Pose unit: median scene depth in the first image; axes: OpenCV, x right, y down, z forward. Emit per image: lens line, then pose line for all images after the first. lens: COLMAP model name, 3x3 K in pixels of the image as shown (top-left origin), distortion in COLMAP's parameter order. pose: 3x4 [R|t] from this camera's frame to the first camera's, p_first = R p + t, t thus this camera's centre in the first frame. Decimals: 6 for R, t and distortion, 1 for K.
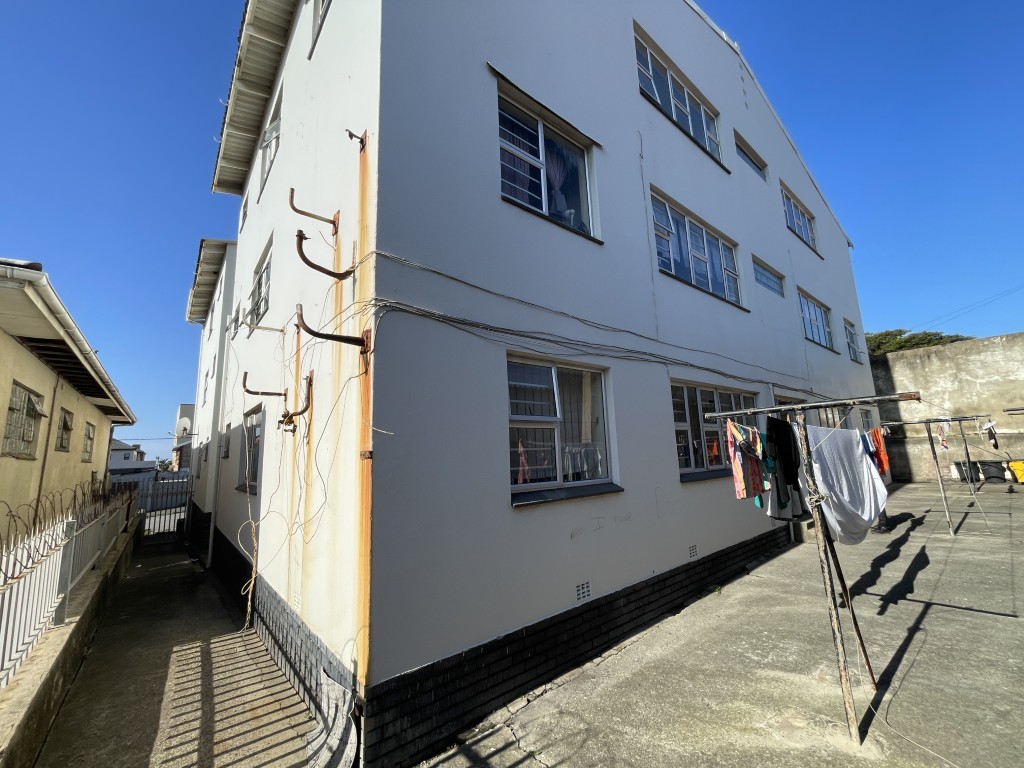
lens RADIAL K [[416.0, 0, 513.4], [0, 416.0, 384.8], [0, 0, 1]] dist [-0.001082, -0.000590]
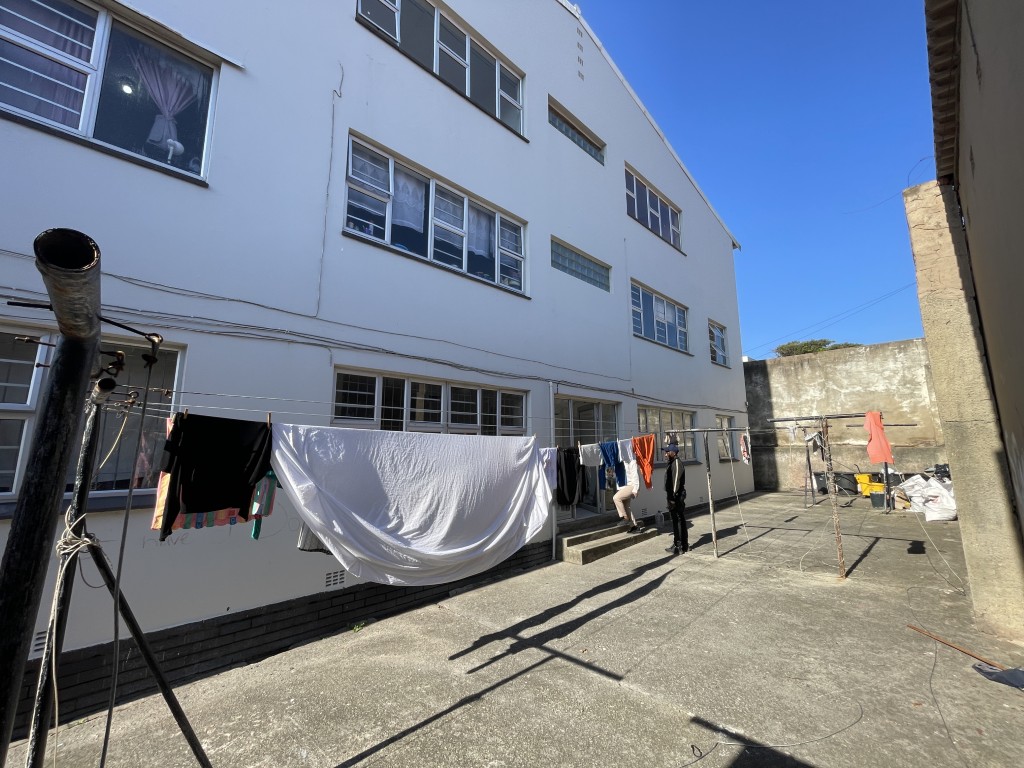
lens RADIAL K [[416.0, 0, 510.4], [0, 416.0, 384.0], [0, 0, 1]] dist [-0.001082, -0.000590]
pose [[0.997061, 0.043734, 0.062905, 0.510083], [-0.044501, 0.998951, 0.010837, -0.002295], [-0.062365, -0.013605, 0.997961, 0.124898]]
